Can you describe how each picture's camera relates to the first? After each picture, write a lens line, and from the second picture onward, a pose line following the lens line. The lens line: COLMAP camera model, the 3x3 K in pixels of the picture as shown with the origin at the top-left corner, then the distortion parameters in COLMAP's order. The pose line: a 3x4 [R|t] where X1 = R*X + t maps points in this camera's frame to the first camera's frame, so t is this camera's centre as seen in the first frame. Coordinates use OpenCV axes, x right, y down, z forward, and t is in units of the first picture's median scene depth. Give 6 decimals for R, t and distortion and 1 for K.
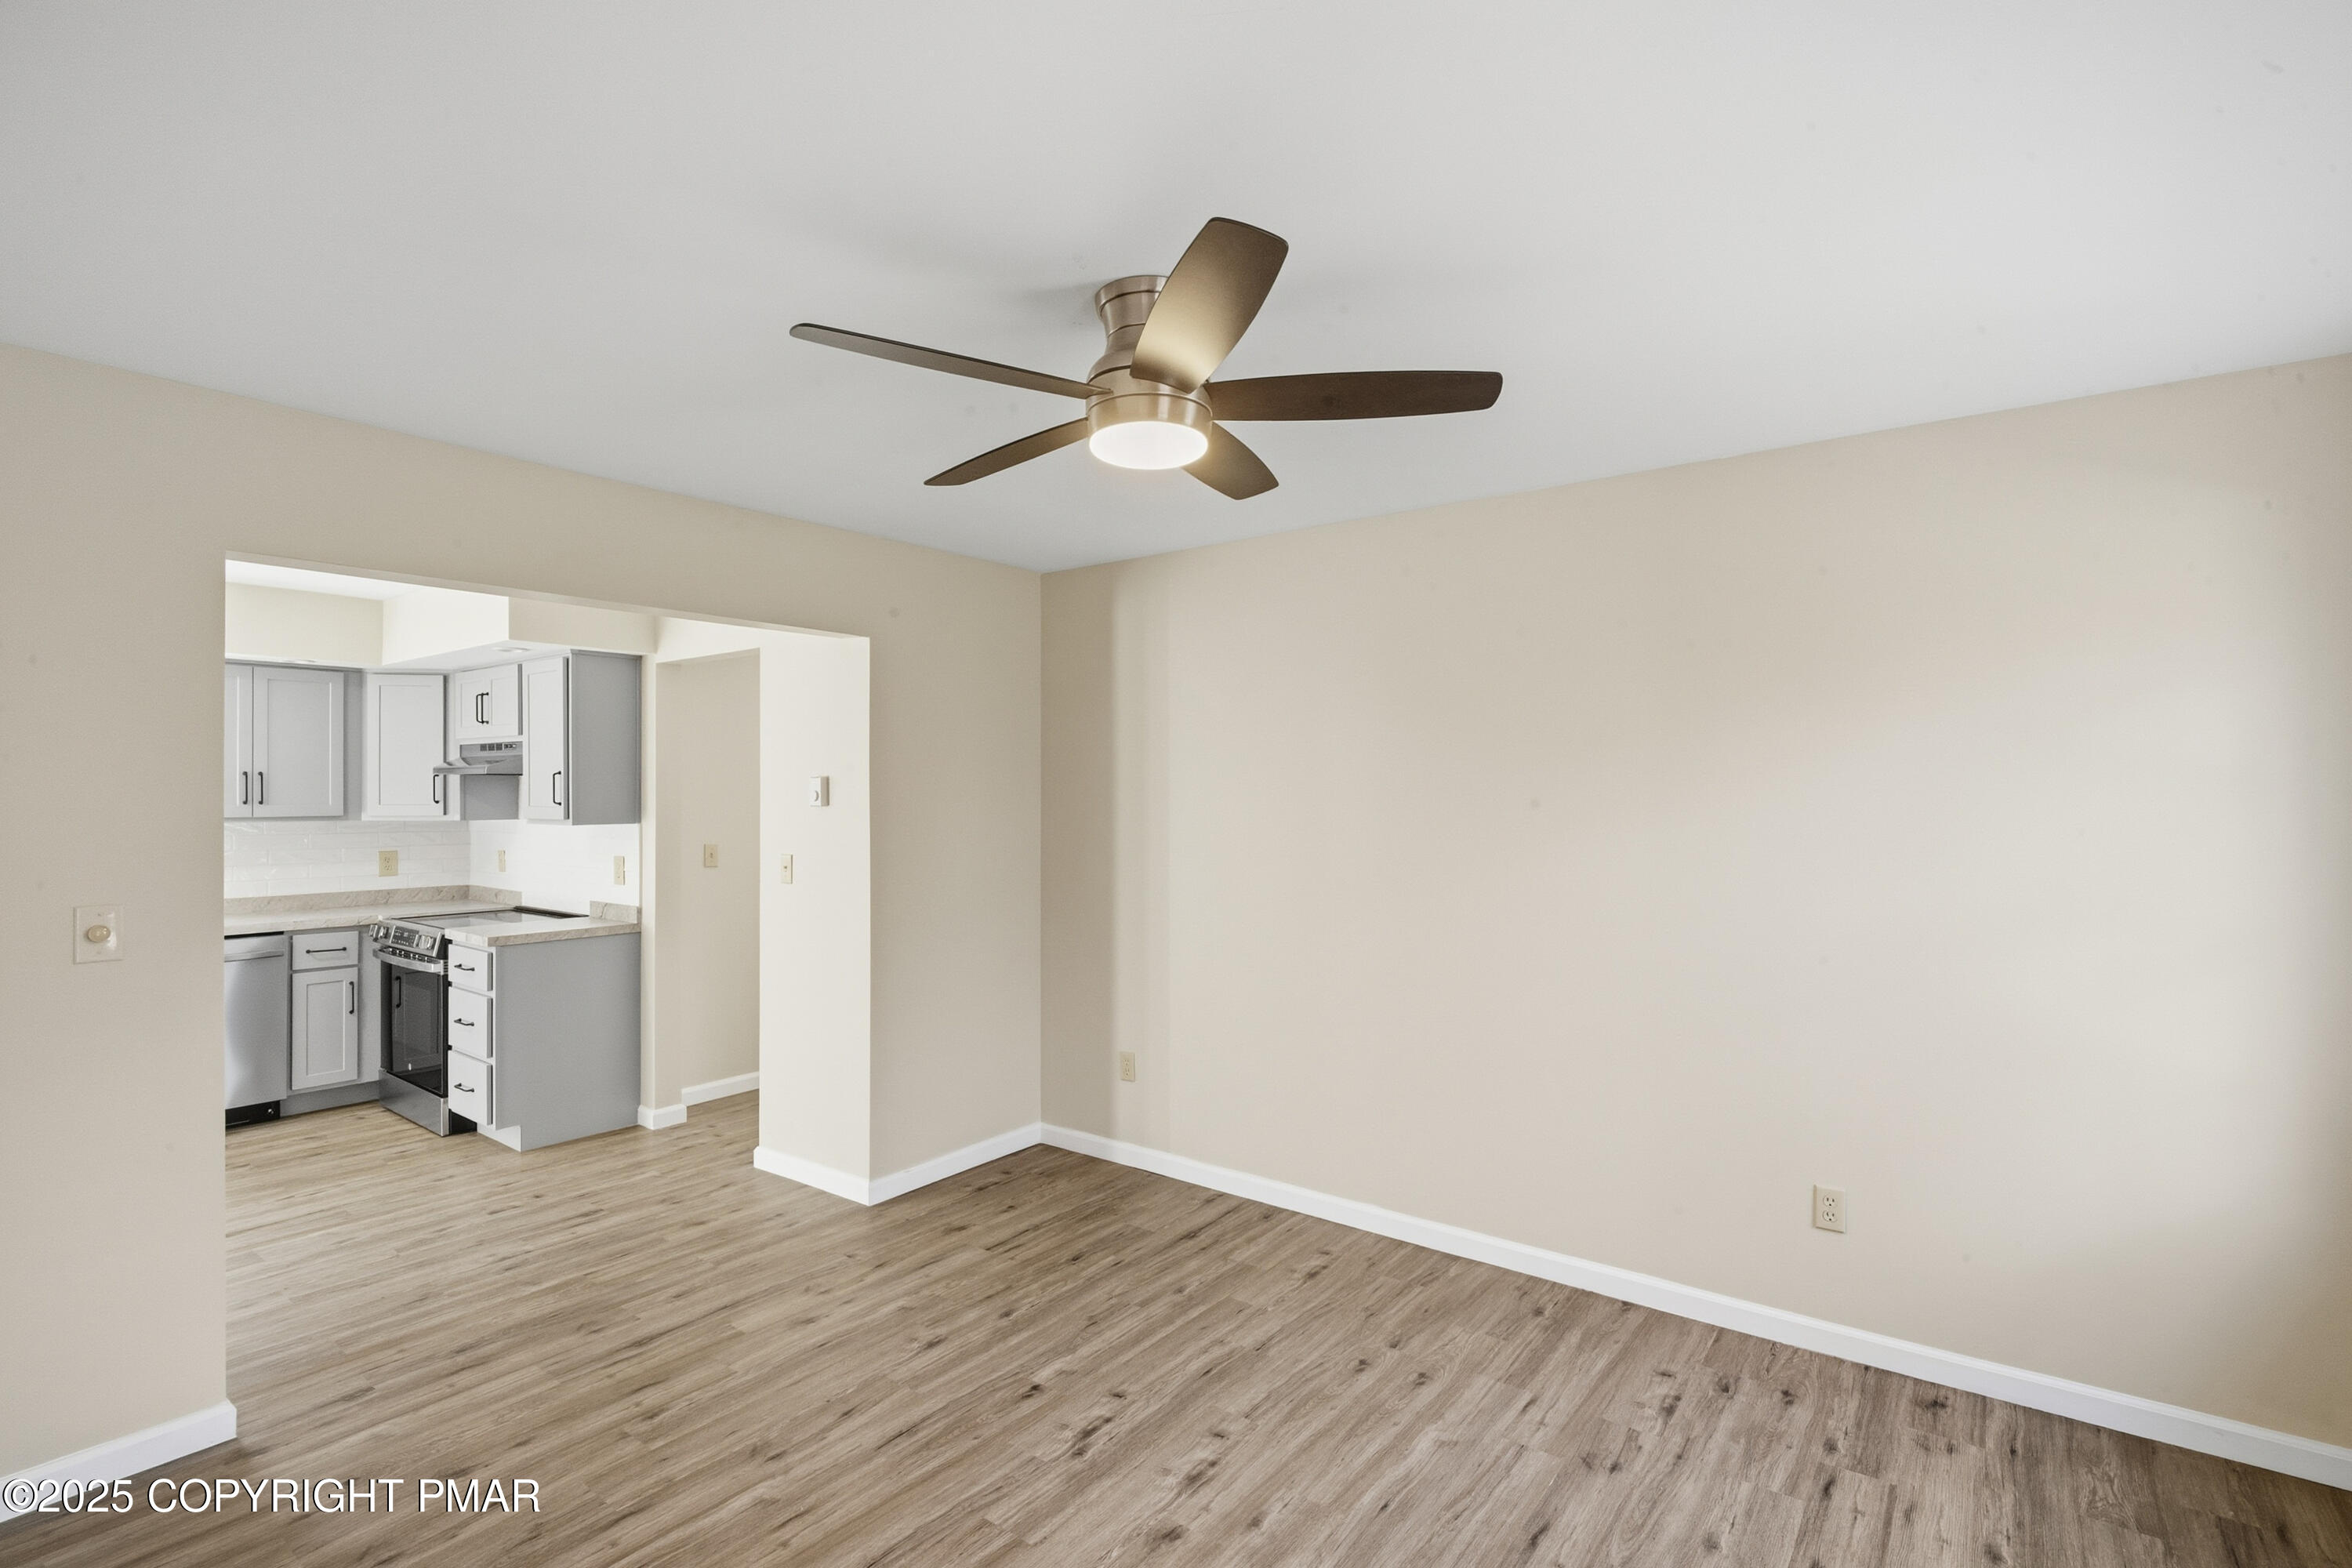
lens RADIAL K [[1088.0, 0, 1168.6], [0, 1088.0, 795.7], [0, 0, 1]] dist [-0.014434, -0.000253]
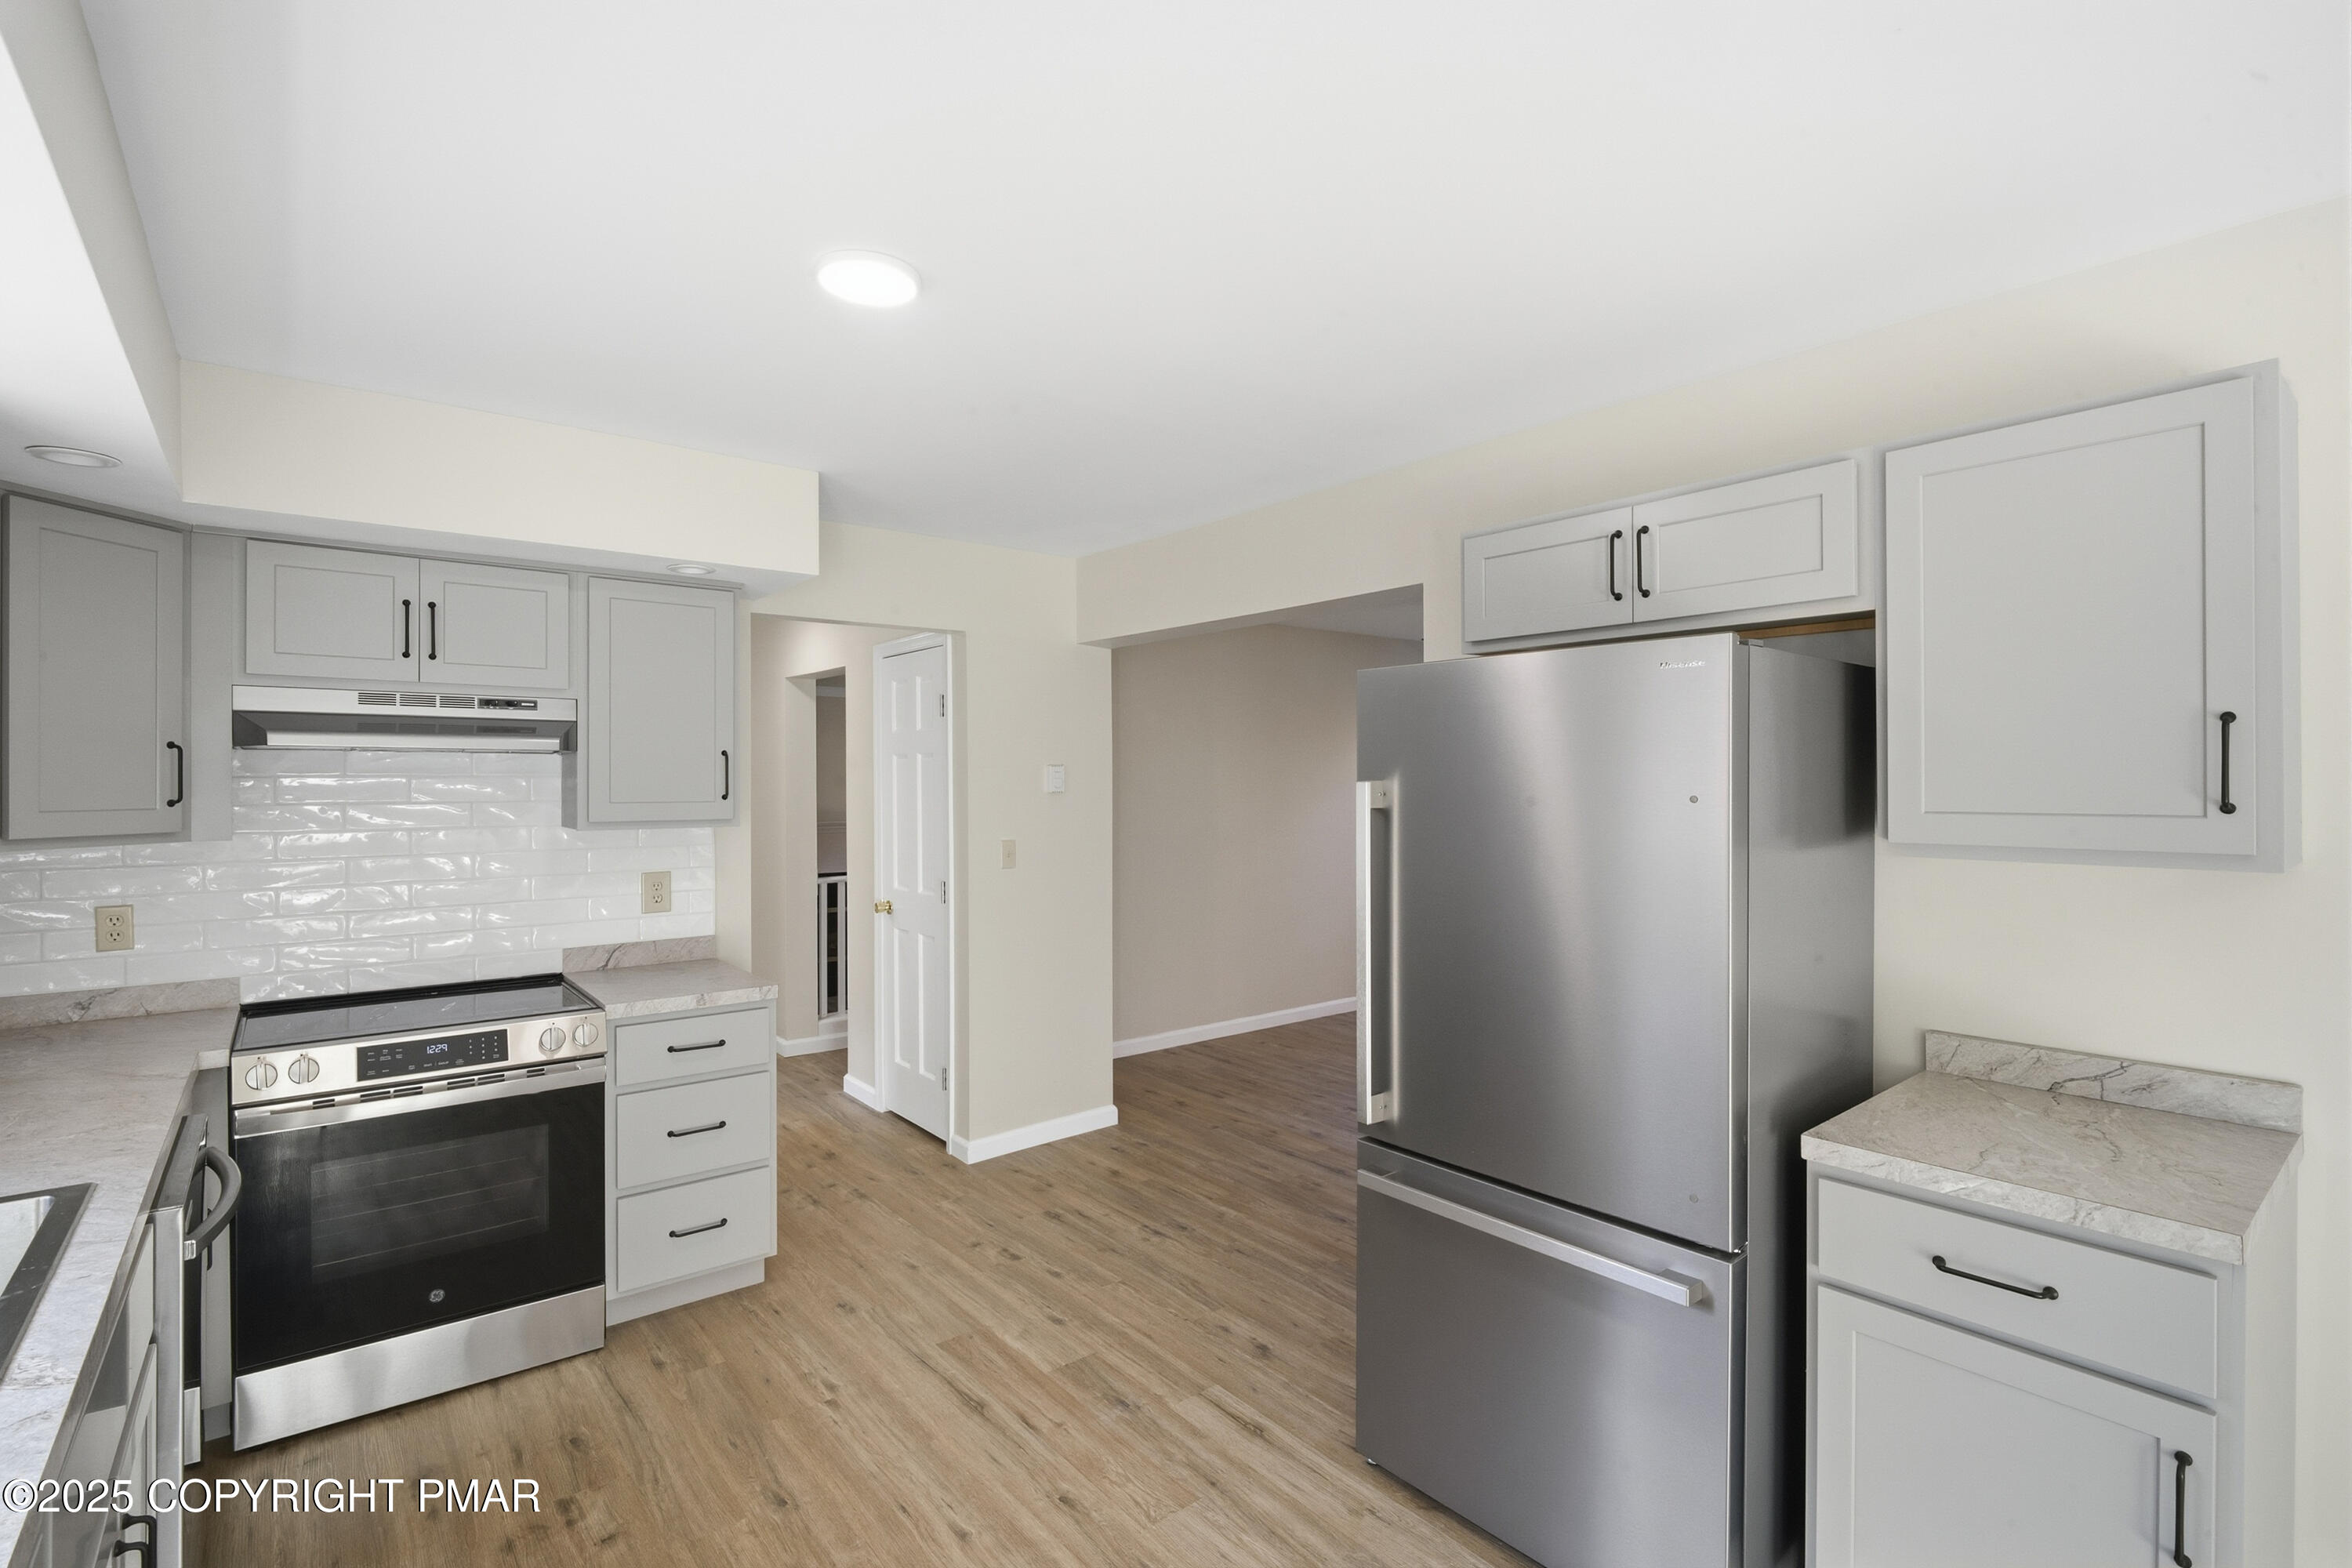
lens RADIAL K [[1088.0, 0, 1170.3], [0, 1088.0, 781.1], [0, 0, 1]] dist [-0.014434, -0.000253]
pose [[0.231232, -0.001468, 0.972898, -1.535946], [-0.000443, 0.999999, 0.001614, -0.006659], [-0.972899, -0.000804, 0.231231, 0.705324]]
